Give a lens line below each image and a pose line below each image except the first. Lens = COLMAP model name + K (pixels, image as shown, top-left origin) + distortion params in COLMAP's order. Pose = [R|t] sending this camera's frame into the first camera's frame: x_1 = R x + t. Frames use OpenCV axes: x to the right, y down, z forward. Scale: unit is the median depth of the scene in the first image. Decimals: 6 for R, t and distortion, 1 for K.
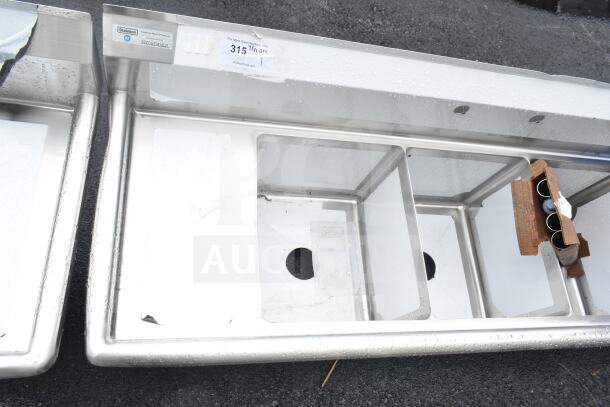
lens RADIAL K [[473.8, 0, 311.9], [0, 473.8, 201.1], [0, 0, 1]] dist [-0.006890, 0.002181]
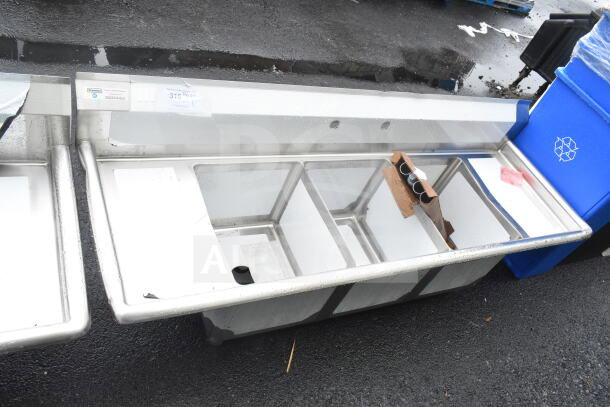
lens RADIAL K [[492.6, 0, 305.0], [0, 492.6, 203.5], [0, 0, 1]] dist [-0.009593, -0.003261]
pose [[0.942563, -0.199699, 0.267758, -0.182881], [0.260568, 0.941135, -0.215337, 0.285587], [-0.208994, 0.272738, 0.939114, -0.256004]]
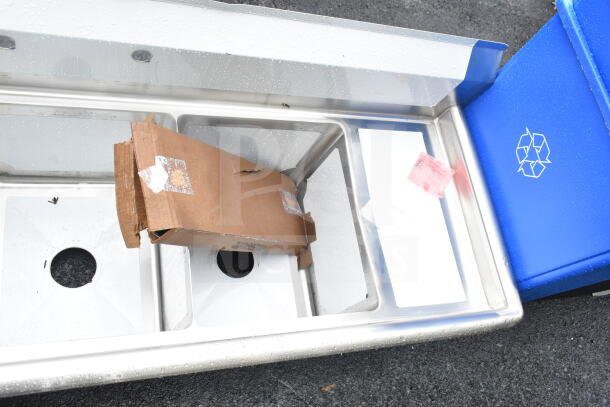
lens RADIAL K [[530.3, 0, 305.0], [0, 530.3, 203.5], [0, 0, 1]] dist [-0.020120, -0.009404]
pose [[0.991008, -0.047998, 0.124899, 0.578965], [0.044192, 0.998476, 0.033070, 0.030708], [-0.126296, -0.027253, 0.991618, 0.166612]]
